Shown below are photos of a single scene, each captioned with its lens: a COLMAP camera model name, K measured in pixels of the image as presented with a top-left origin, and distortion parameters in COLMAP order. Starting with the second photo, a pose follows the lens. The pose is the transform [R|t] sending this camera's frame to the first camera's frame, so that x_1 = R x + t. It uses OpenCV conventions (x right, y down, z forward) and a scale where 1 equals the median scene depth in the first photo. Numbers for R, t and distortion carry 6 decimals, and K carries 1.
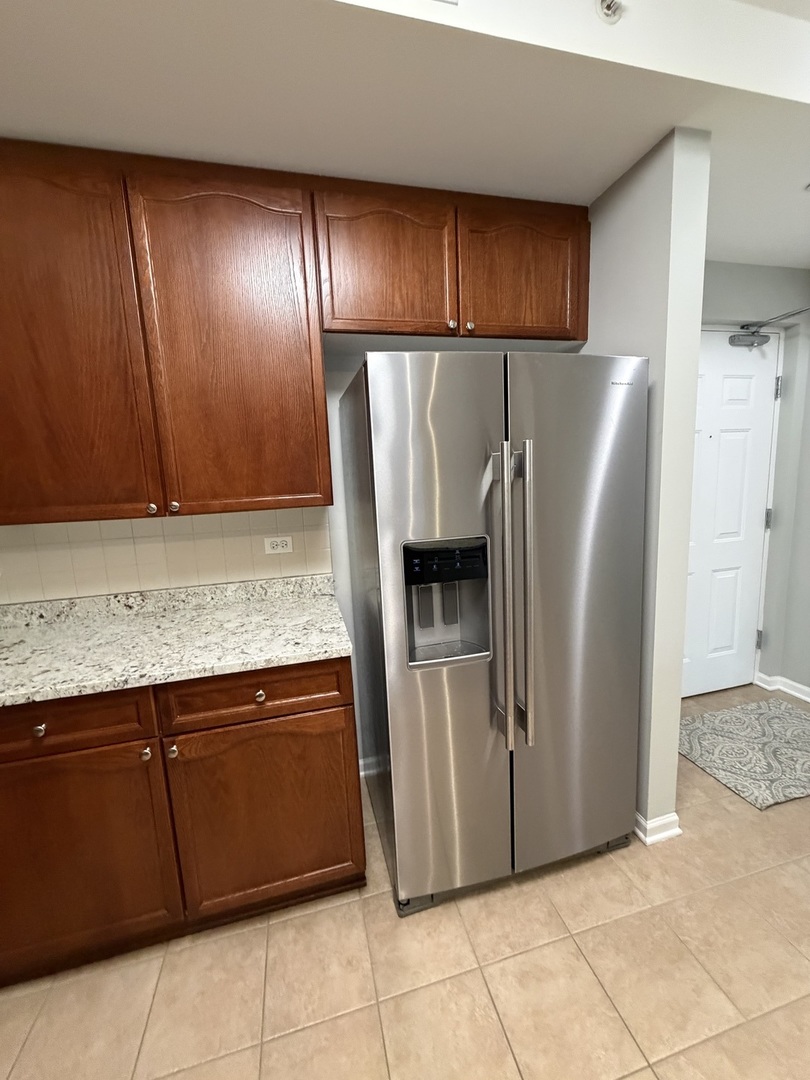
lens RADIAL K [[433.1, 0, 404.2], [0, 433.1, 536.6], [0, 0, 1]] dist [-0.000186, 0.000696]
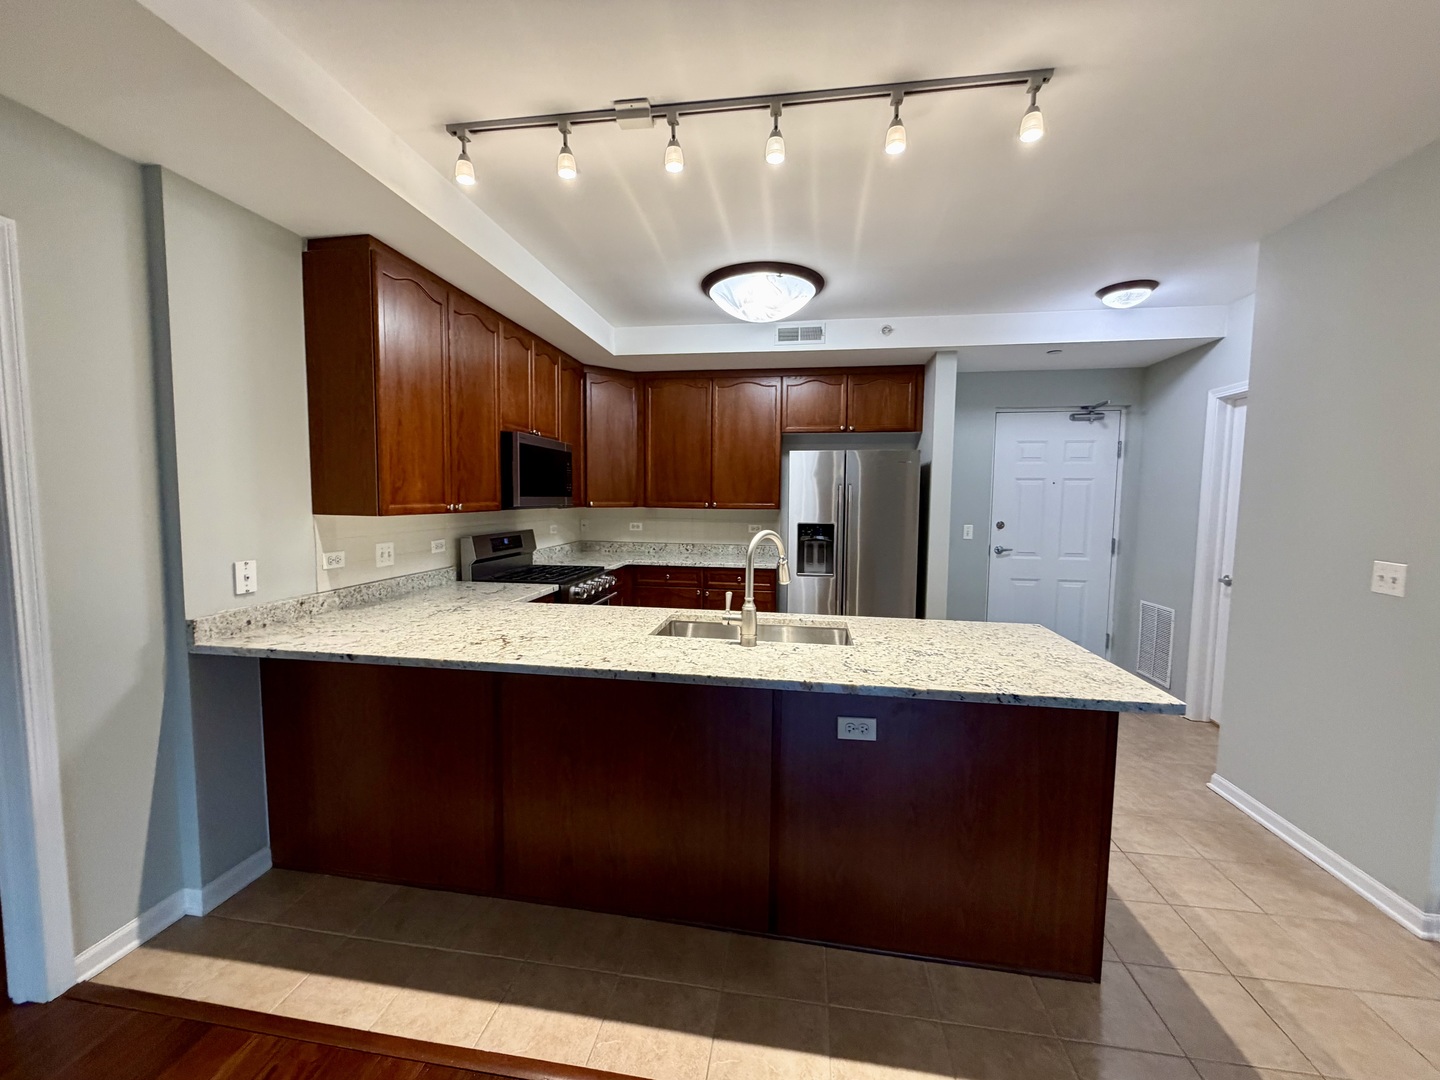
lens RADIAL K [[577.4, 0, 715.7], [0, 577.4, 539.7], [0, 0, 1]] dist [-0.000186, 0.000696]
pose [[0.919896, 0.081546, -0.383589, 0.665120], [-0.106861, 0.993250, -0.045115, 0.244571], [0.377321, 0.082492, 0.922401, -1.782636]]
